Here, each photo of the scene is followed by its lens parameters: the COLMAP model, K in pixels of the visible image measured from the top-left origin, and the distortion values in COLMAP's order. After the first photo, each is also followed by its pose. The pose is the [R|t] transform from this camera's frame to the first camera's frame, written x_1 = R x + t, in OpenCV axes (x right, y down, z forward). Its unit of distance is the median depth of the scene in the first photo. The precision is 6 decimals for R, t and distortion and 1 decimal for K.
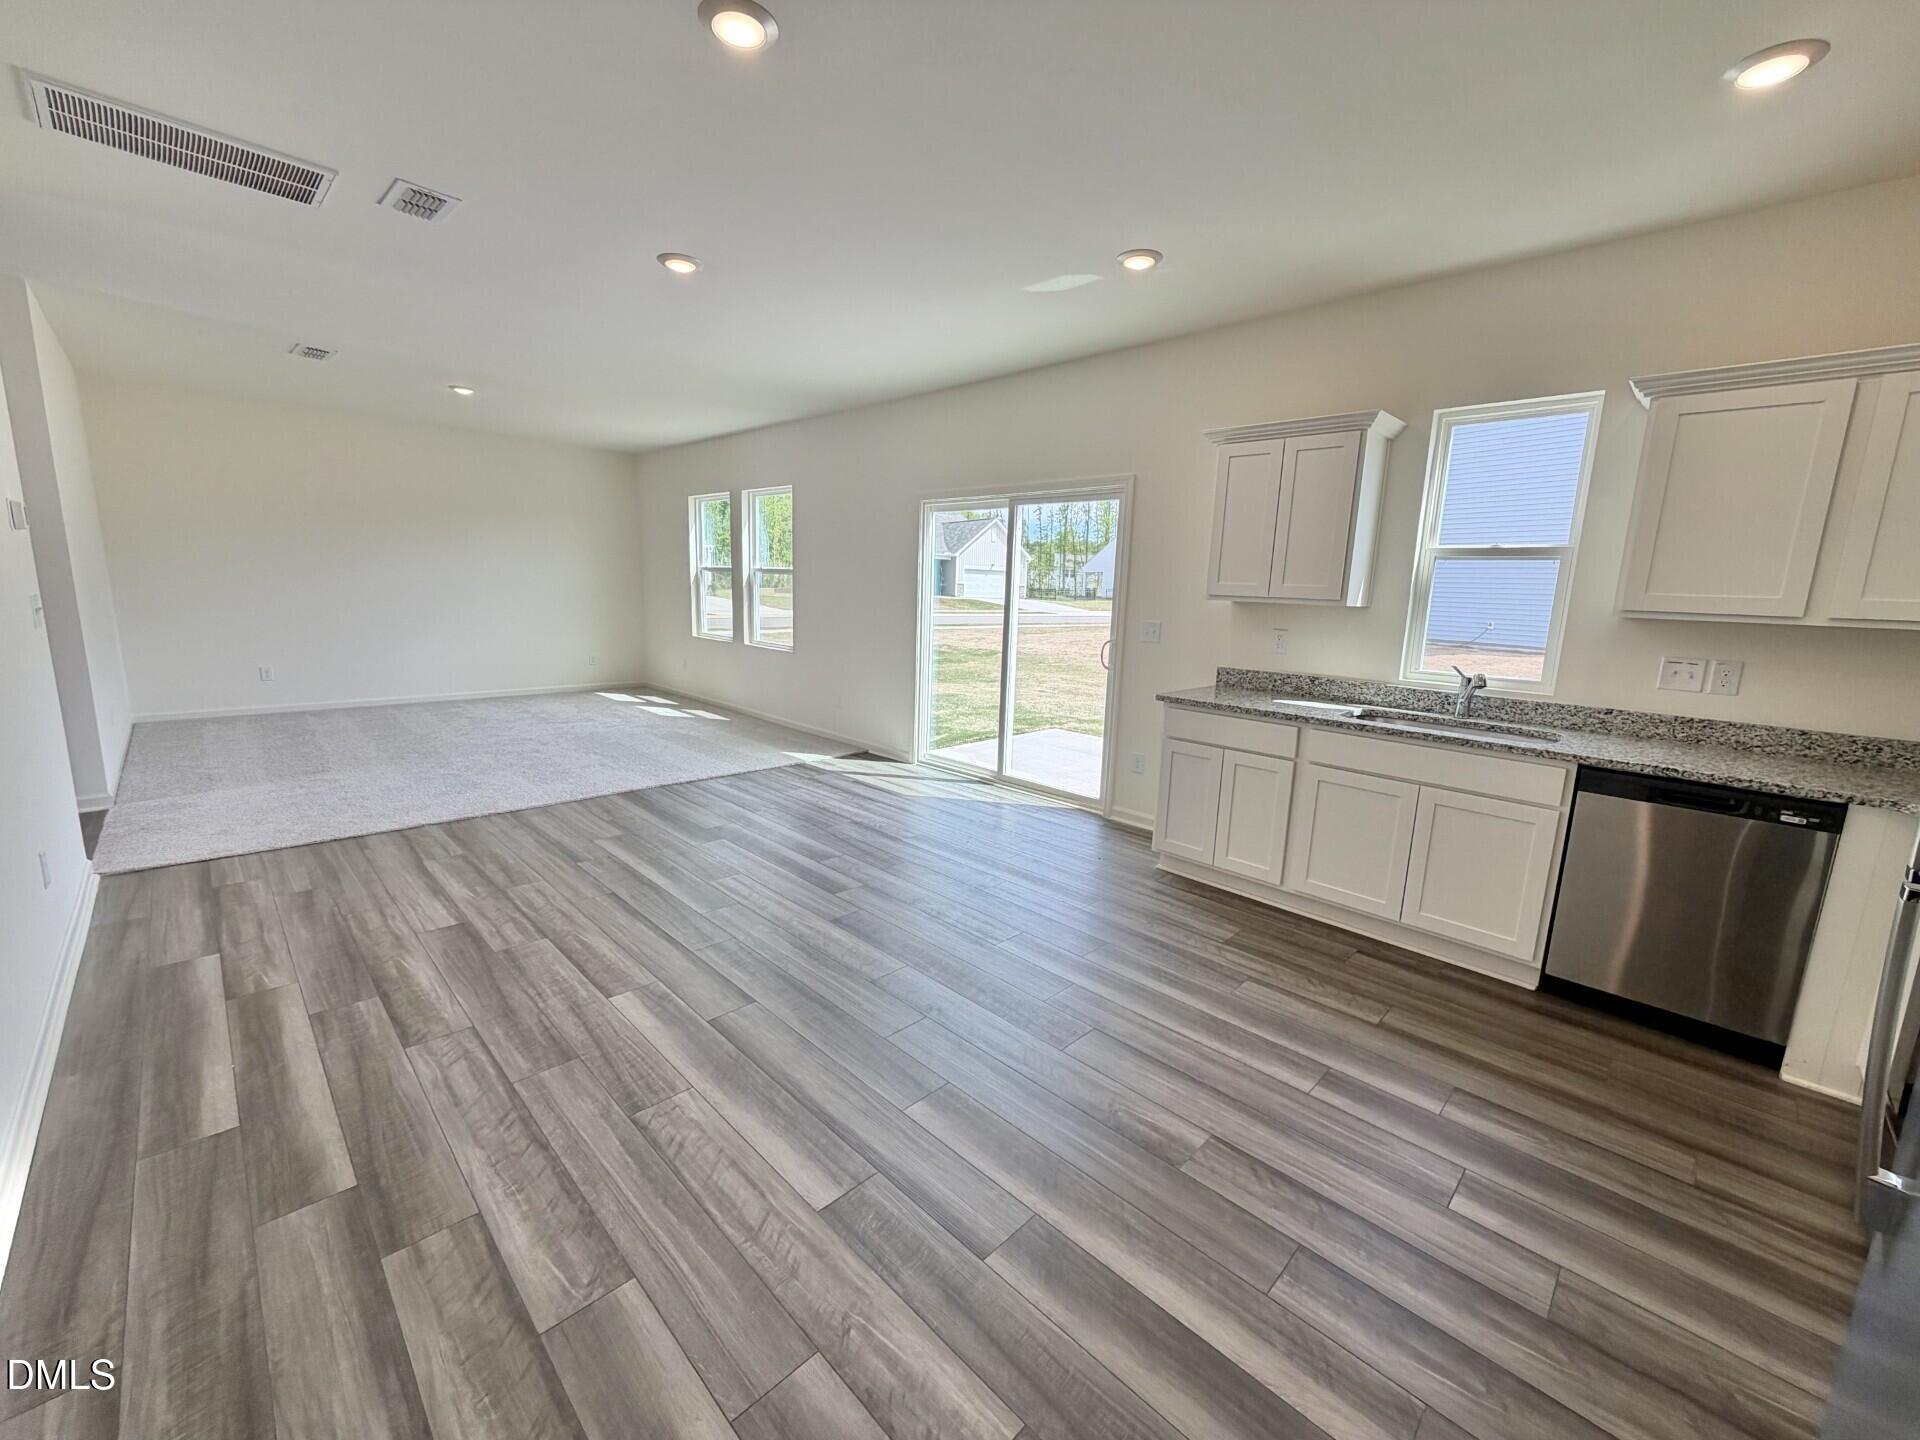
lens RADIAL K [[763.1, 0, 966.2], [0, 763.1, 716.5], [0, 0, 1]] dist [-0.000490, 0.000184]
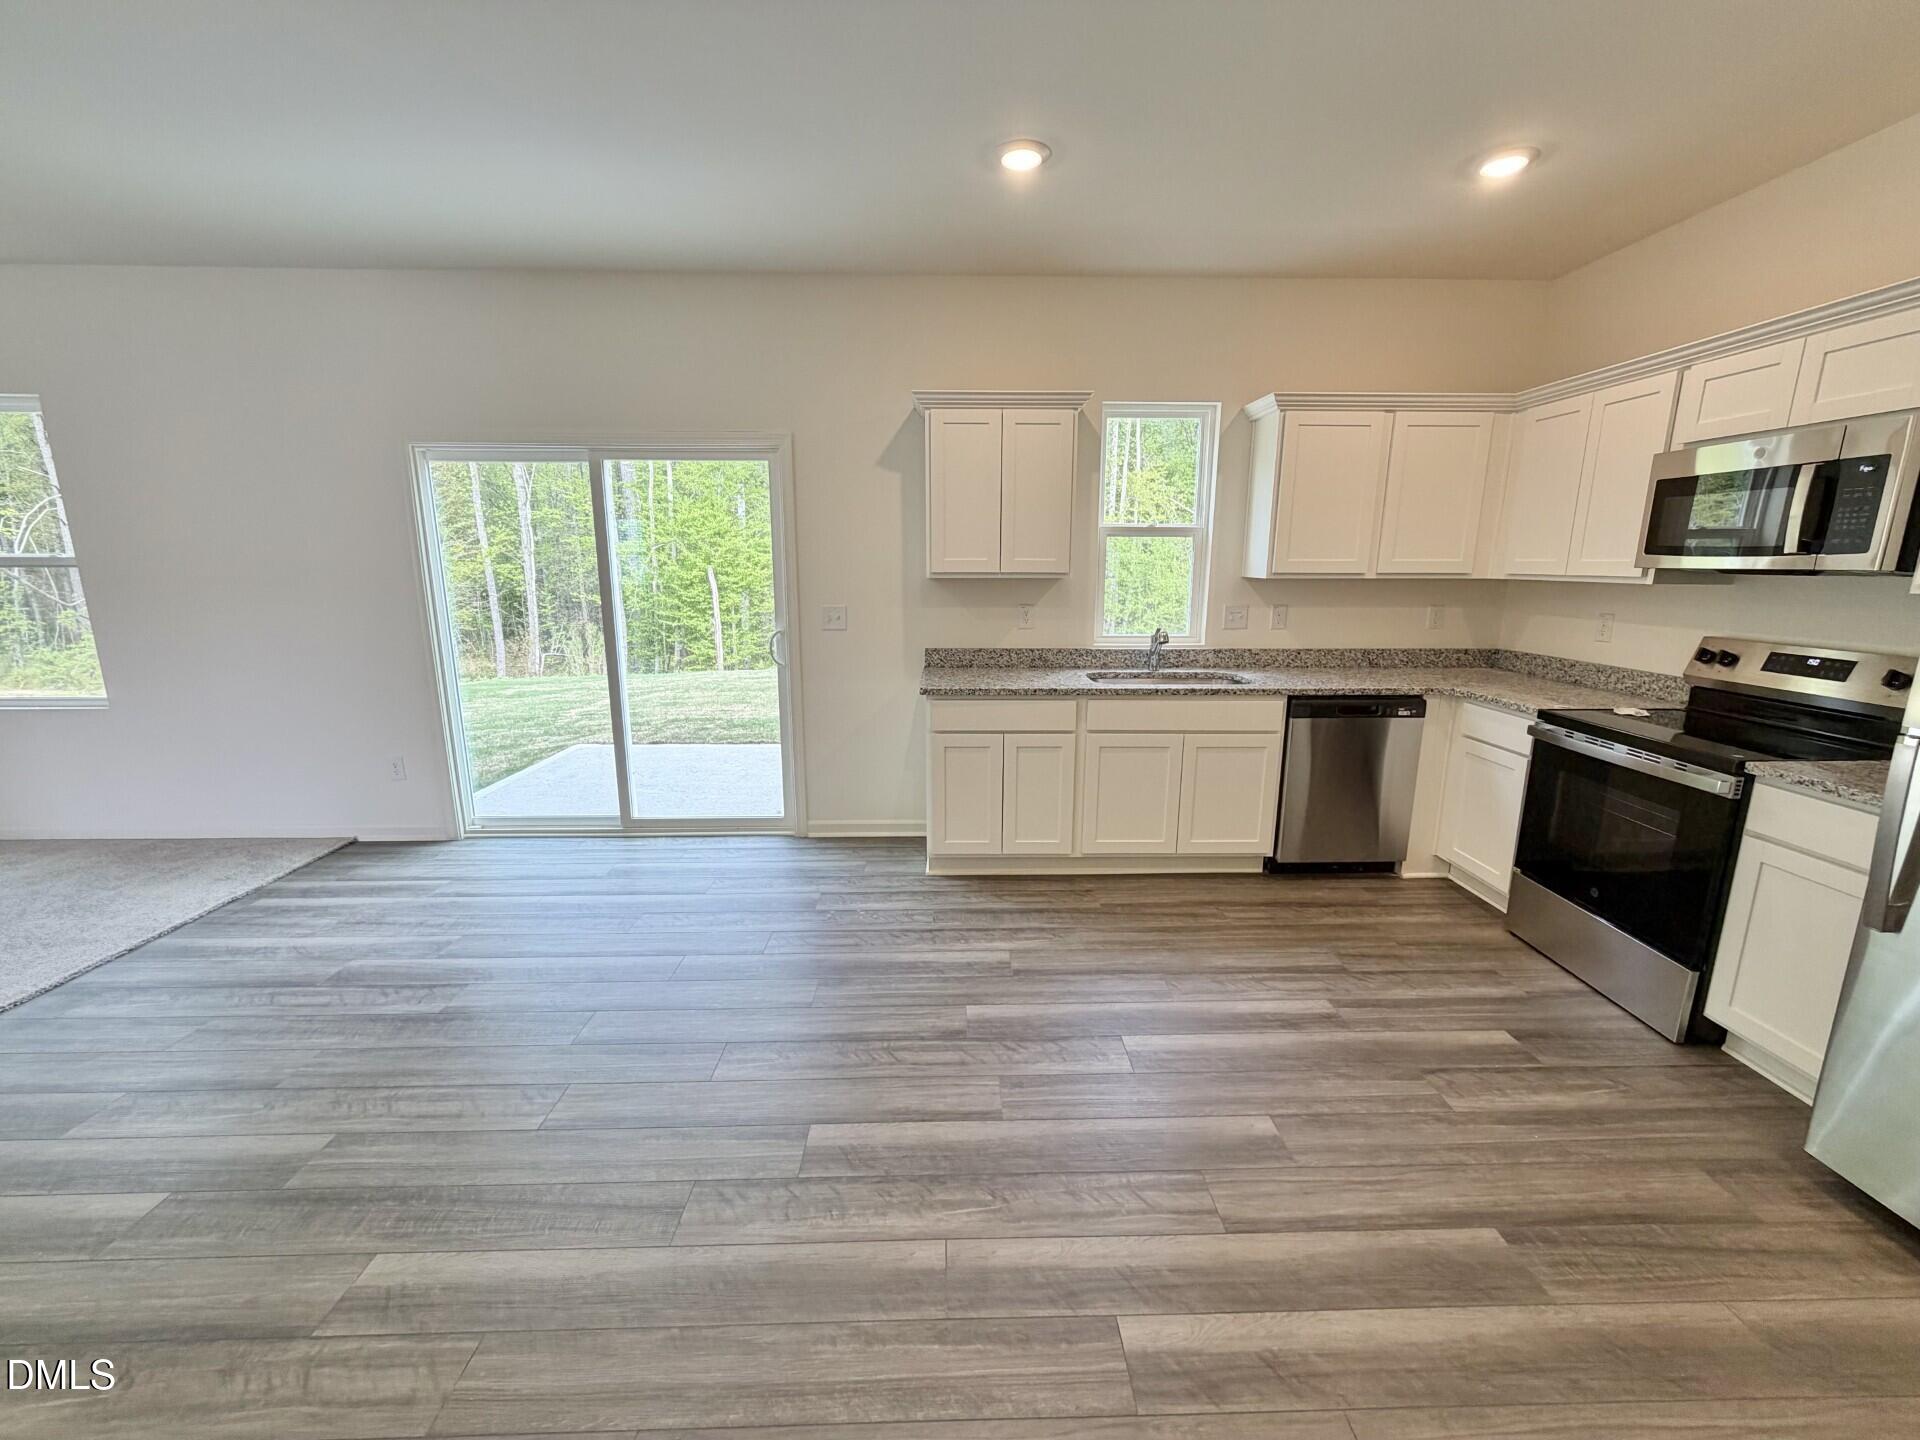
lens RADIAL K [[772.4, 0, 955.0], [0, 772.4, 722.1], [0, 0, 1]] dist [0.001054, 0.000355]
pose [[0.703511, -0.180598, 0.687355, -0.473341], [0.145687, 0.983281, 0.109239, -0.112095], [-0.695591, 0.023288, 0.718060, 0.436243]]
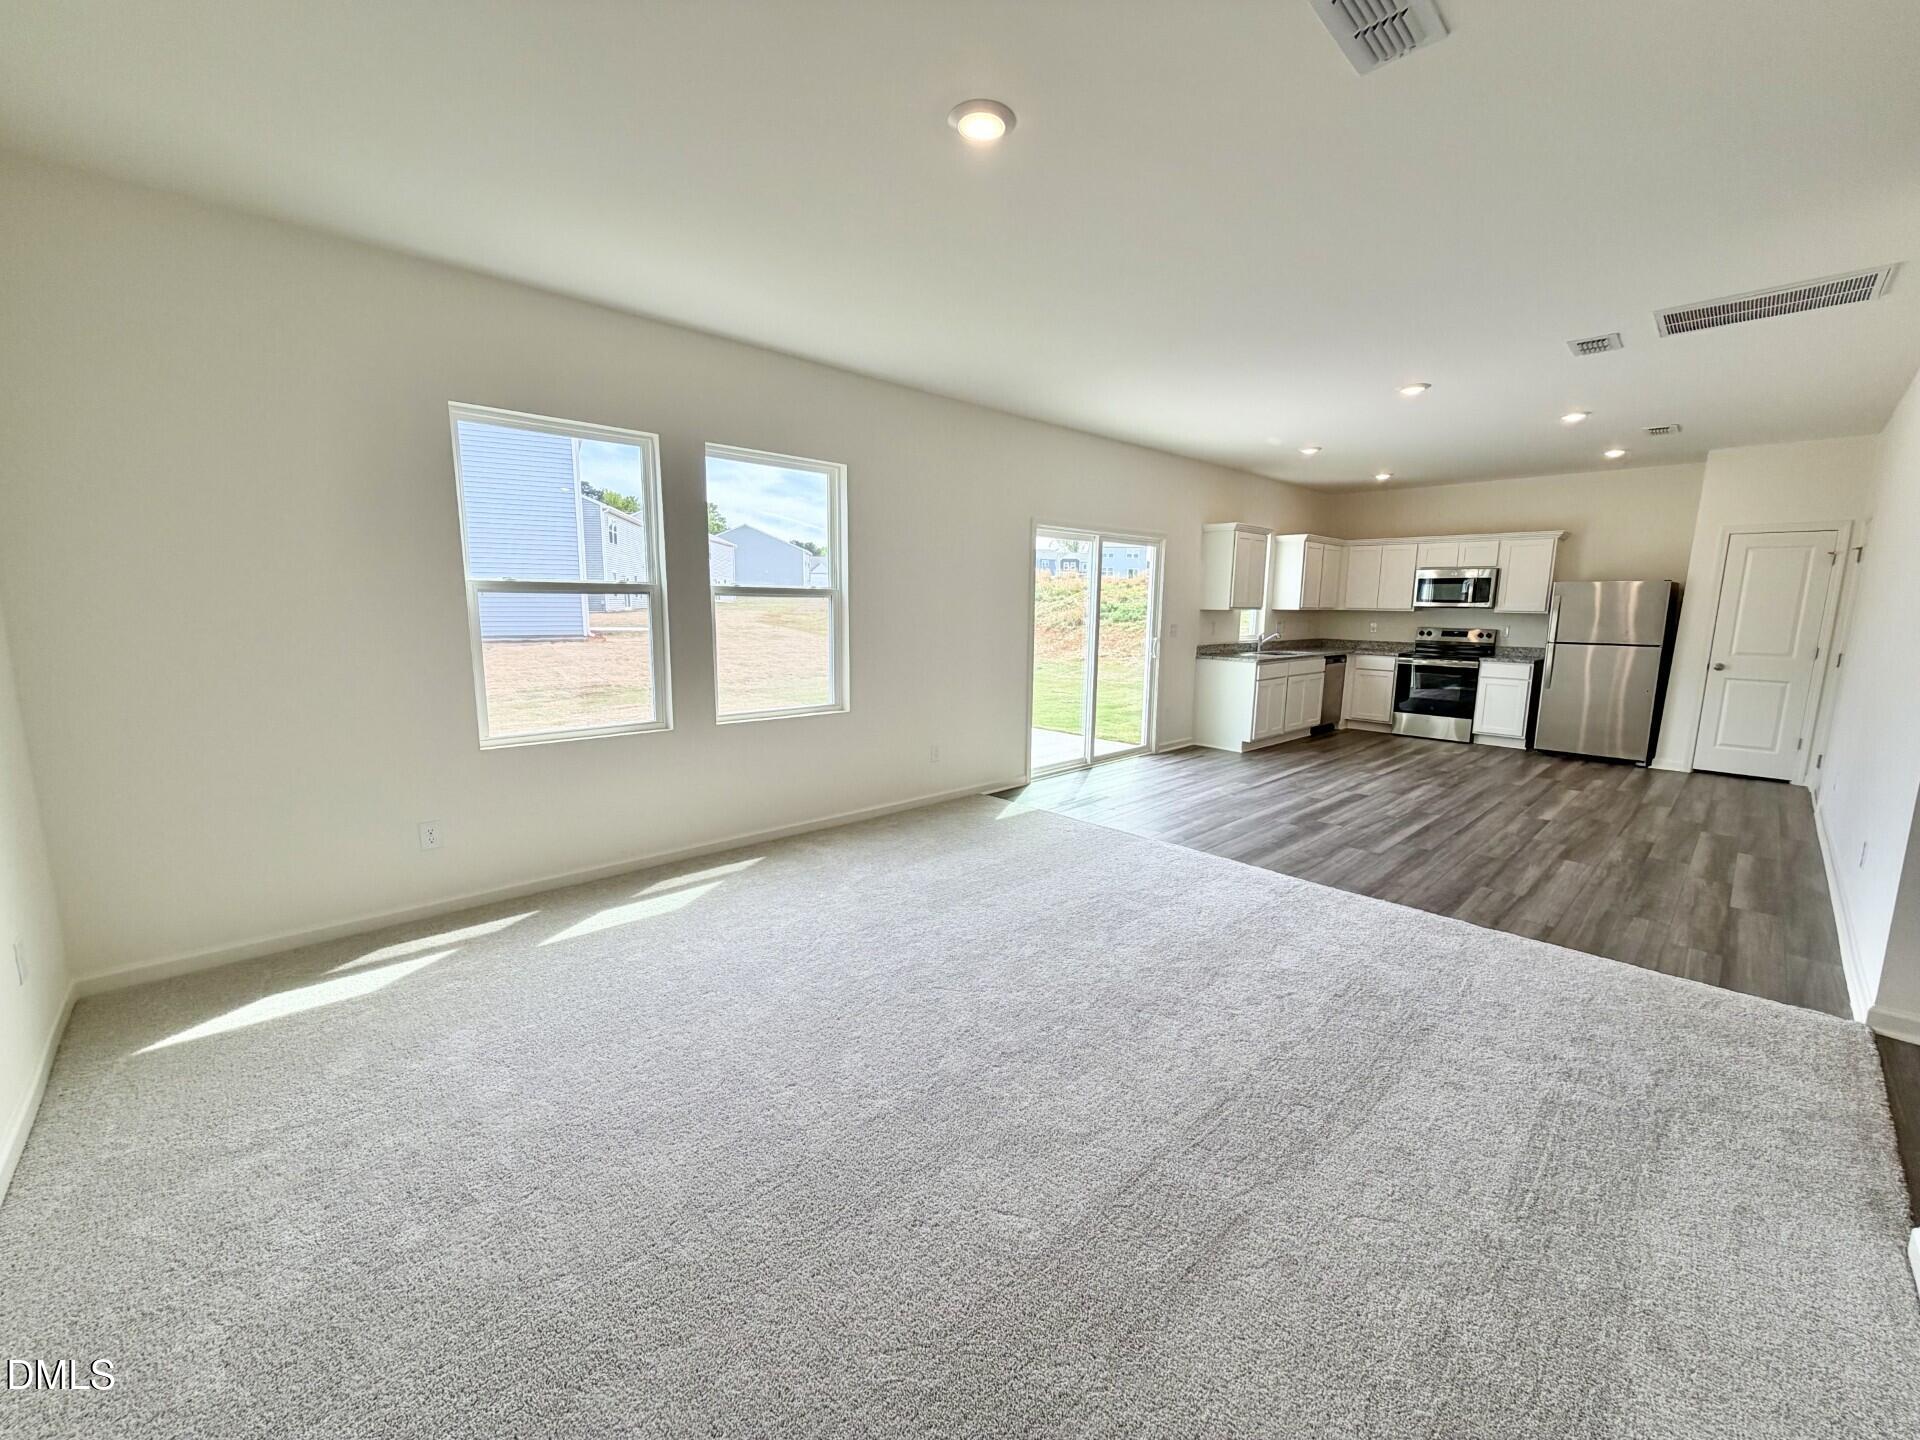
lens RADIAL K [[763.1, 0, 966.2], [0, 763.1, 716.5], [0, 0, 1]] dist [-0.000490, 0.000184]
pose [[0.031479, -0.183246, 0.982563, -2.314960], [0.160891, 0.971159, 0.175964, -0.473930], [-0.986470, 0.152547, 0.060054, 2.228059]]
